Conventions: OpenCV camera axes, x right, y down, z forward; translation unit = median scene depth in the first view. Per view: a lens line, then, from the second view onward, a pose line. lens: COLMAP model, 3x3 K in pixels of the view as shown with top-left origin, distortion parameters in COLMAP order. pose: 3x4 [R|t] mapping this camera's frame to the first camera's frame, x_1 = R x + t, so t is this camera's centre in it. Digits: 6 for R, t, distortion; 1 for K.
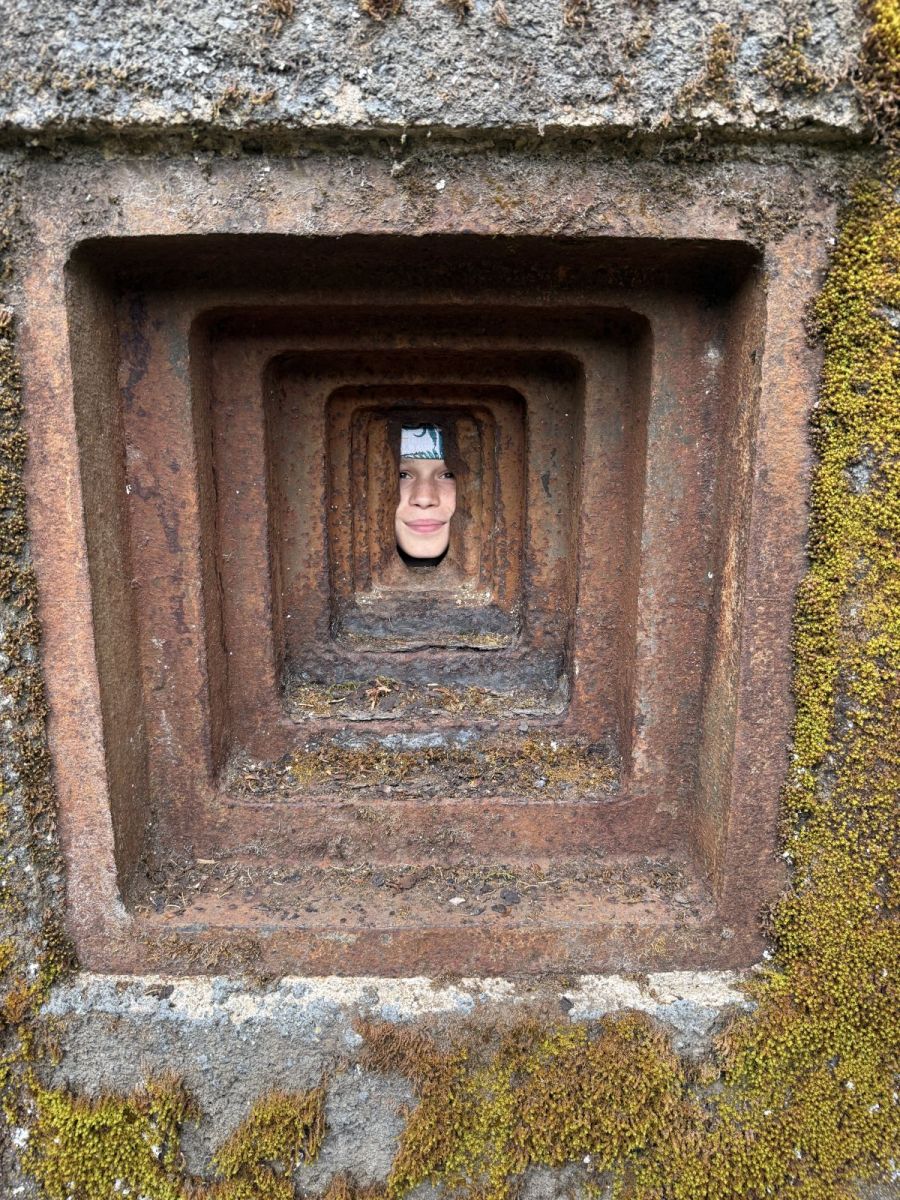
lens RADIAL K [[836.8, 0, 450.0], [0, 836.8, 600.0], [0, 0, 1]] dist [-0.001360, -0.003193]
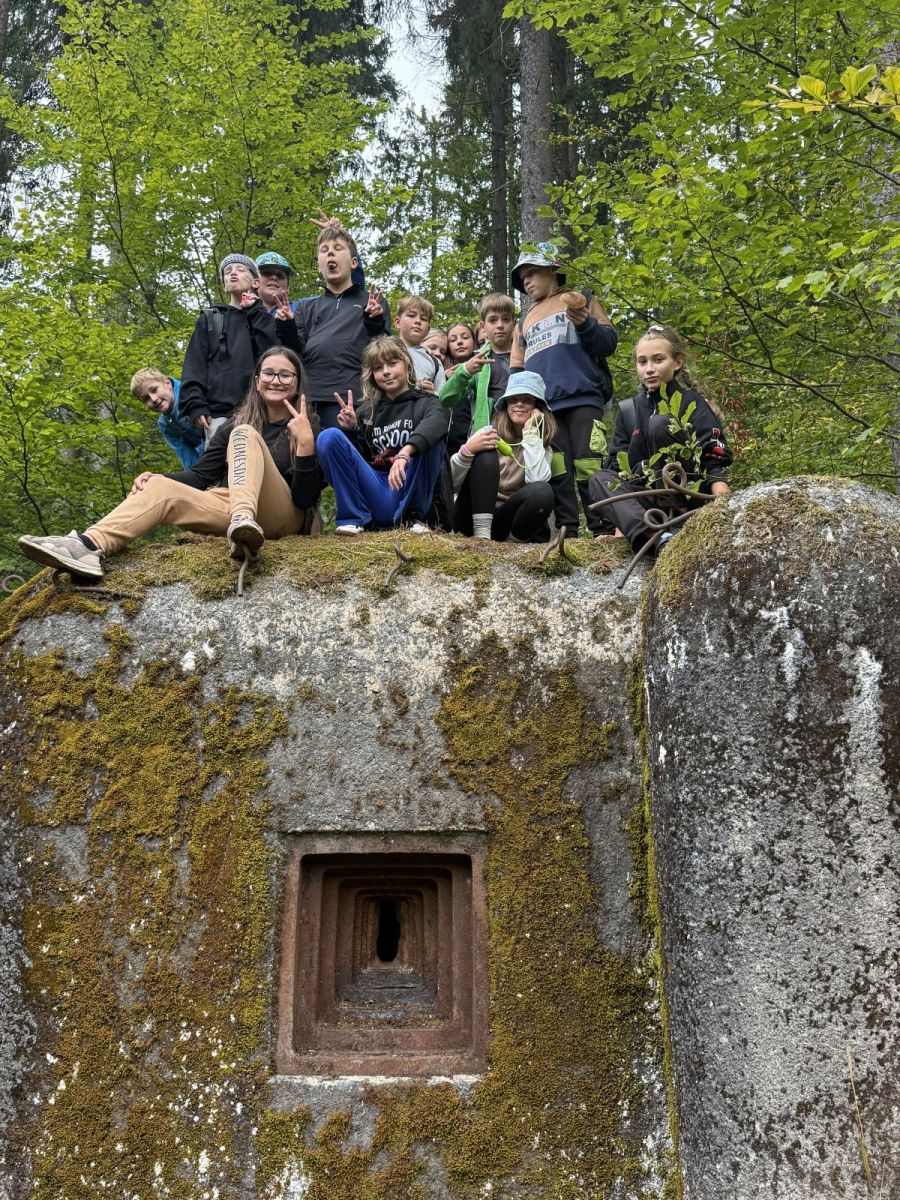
lens RADIAL K [[1136.2, 0, 450.0], [0, 1136.2, 600.0], [0, 0, 1]] dist [0.213741, -0.456053]
pose [[0.999962, -0.000324, 0.008662, 0.193501], [0.004360, 0.882498, -0.470295, 0.965998], [-0.007491, 0.470316, 0.882466, -3.931995]]
